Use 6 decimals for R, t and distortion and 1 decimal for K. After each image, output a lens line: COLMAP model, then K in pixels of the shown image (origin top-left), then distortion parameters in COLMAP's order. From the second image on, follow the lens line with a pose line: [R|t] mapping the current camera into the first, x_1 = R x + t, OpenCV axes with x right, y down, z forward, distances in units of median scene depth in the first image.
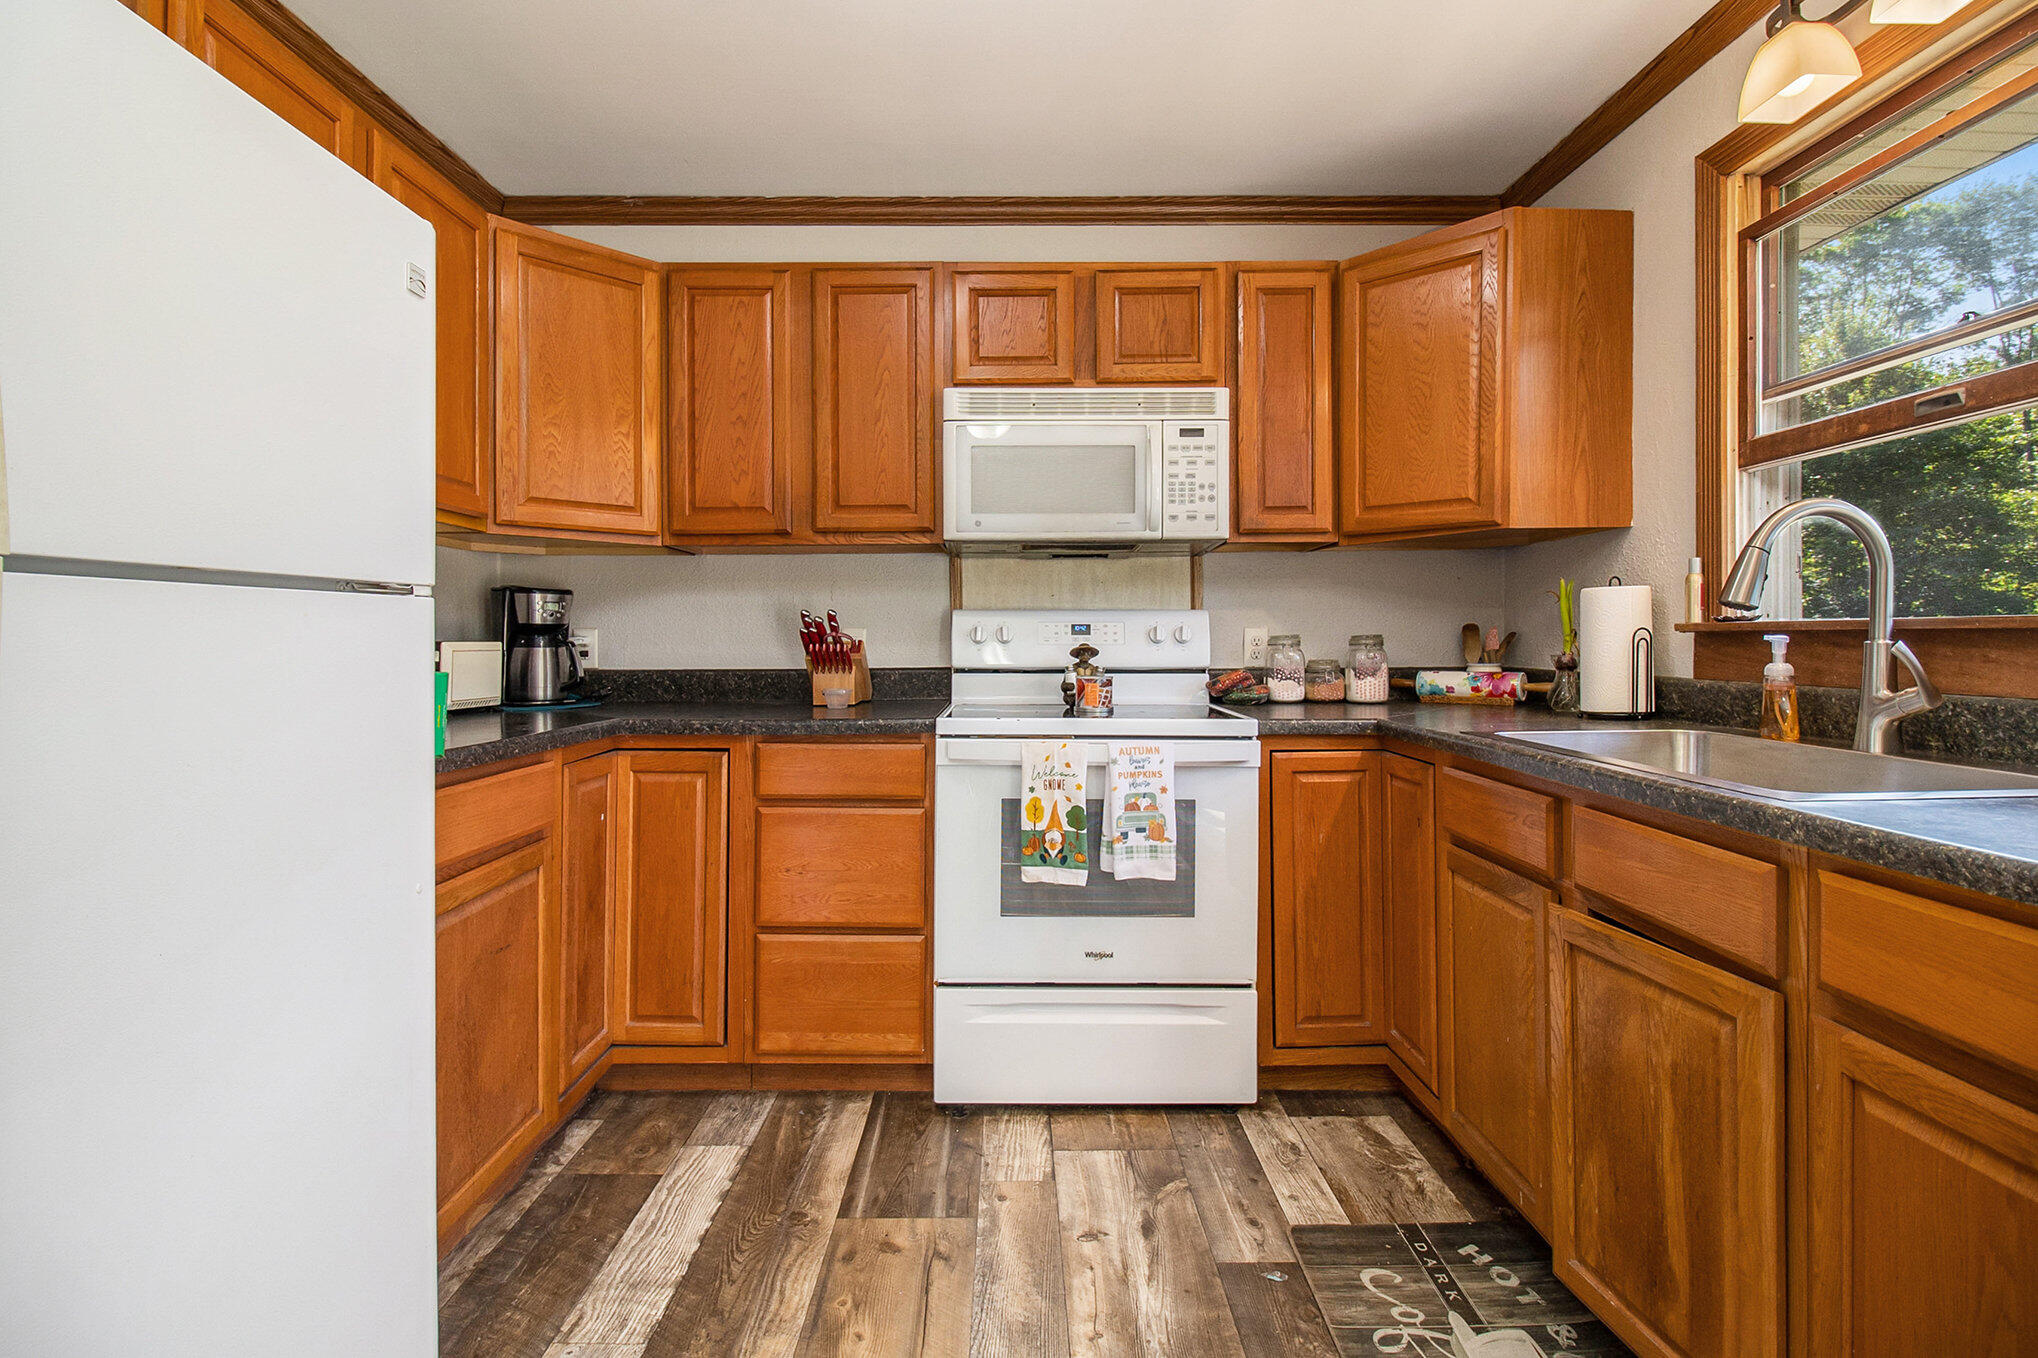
lens RADIAL K [[957.3, 0, 1043.6], [0, 957.3, 645.9], [0, 0, 1]] dist [0.003597, -0.012384]
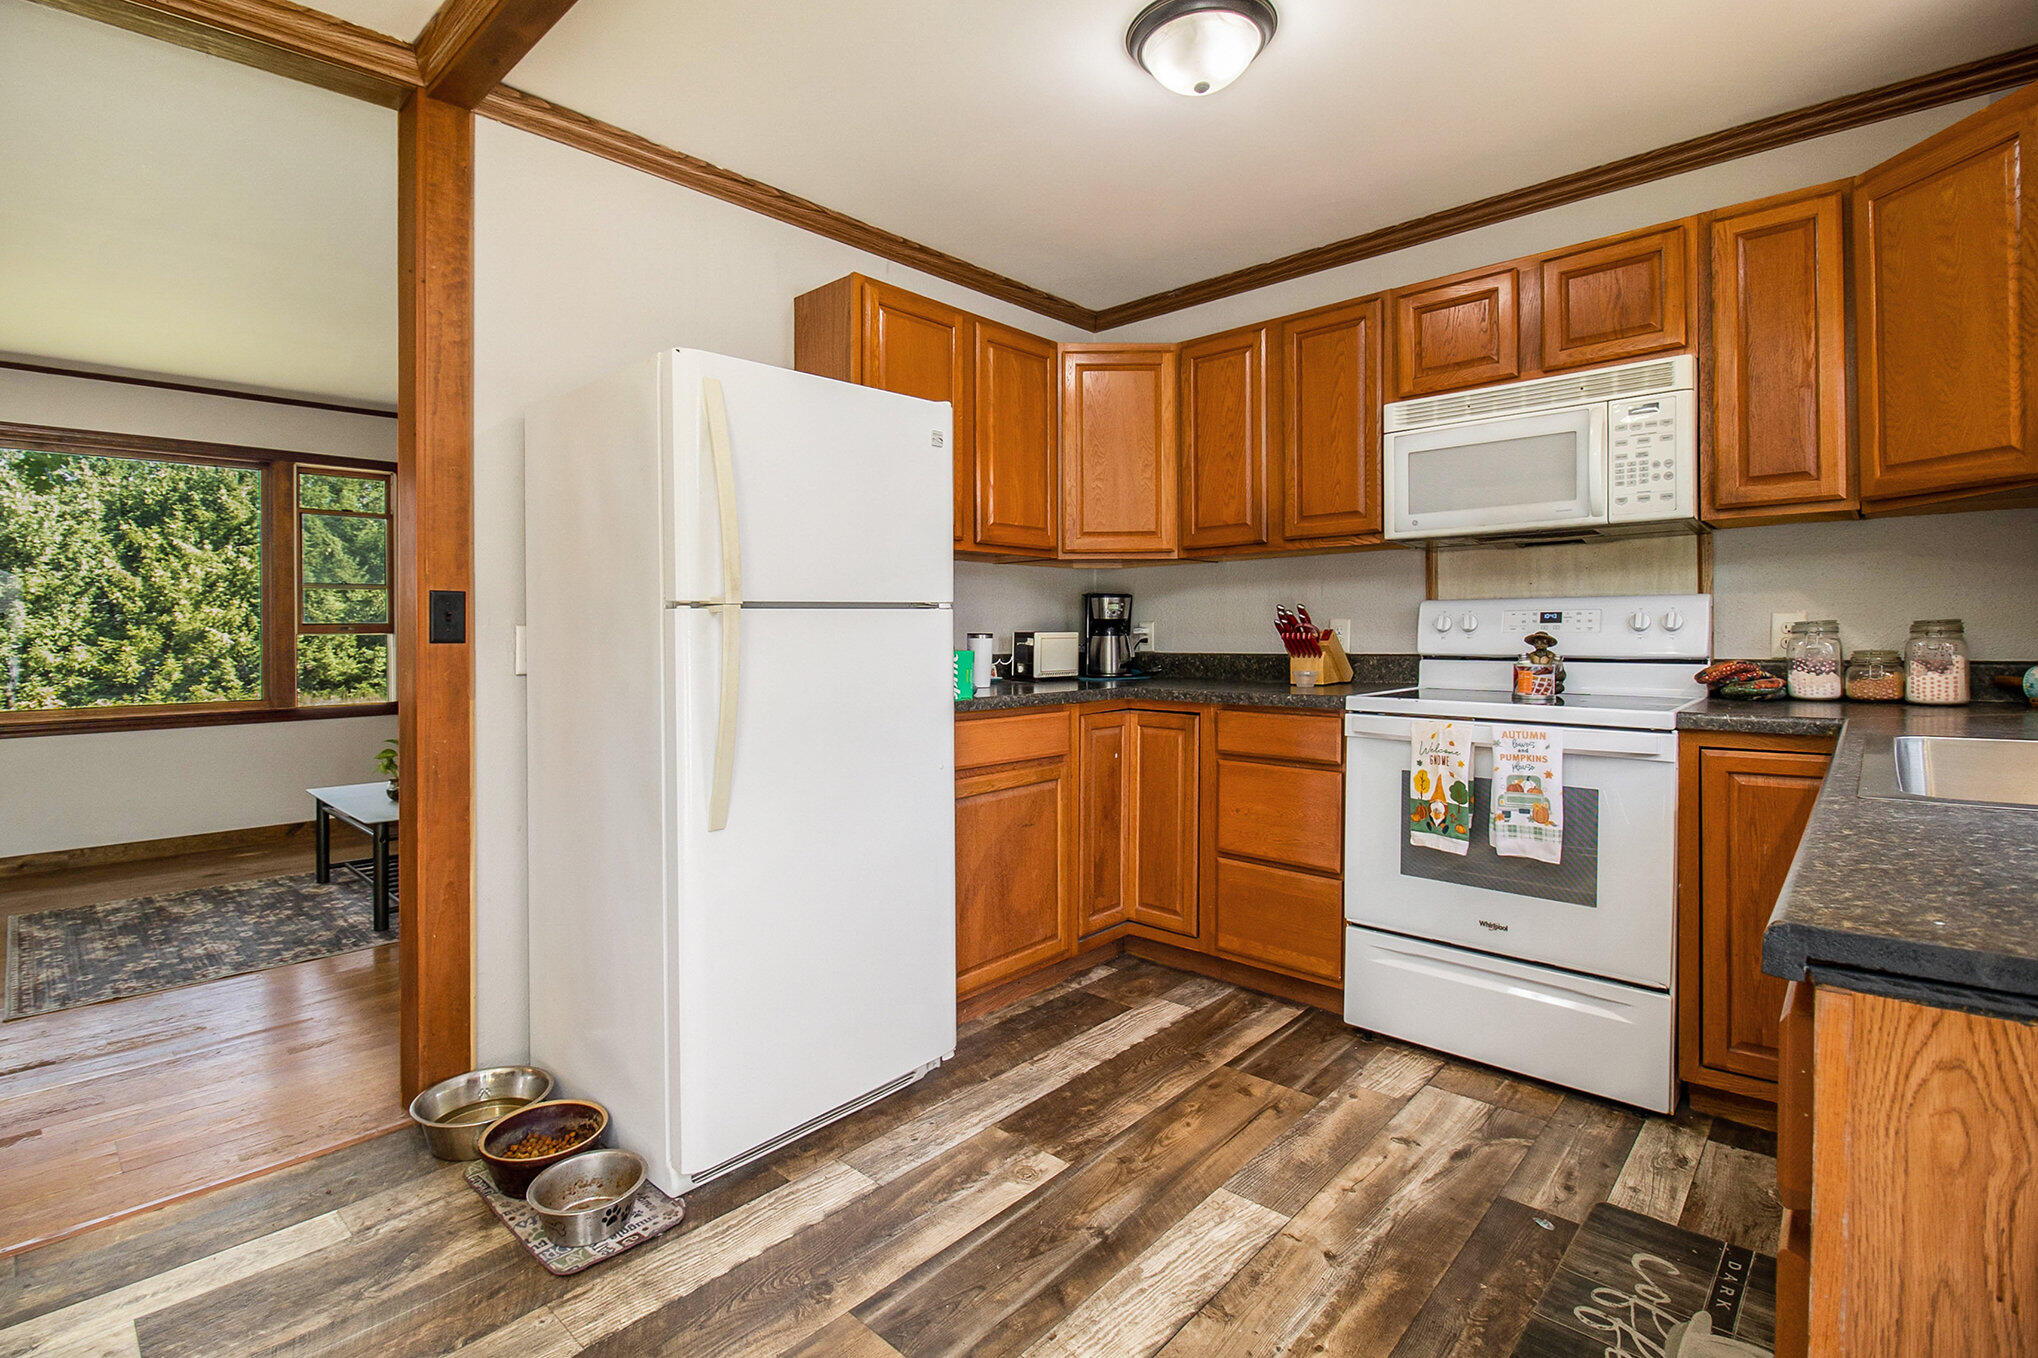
lens RADIAL K [[957.3, 0, 1009.8], [0, 957.3, 644.2], [0, 0, 1]] dist [0.003597, -0.012384]
pose [[0.725003, 0.005402, -0.688725, 0.387291], [0.001843, 0.999950, 0.009782, -0.000424], [0.688743, -0.008361, 0.724957, -0.131991]]
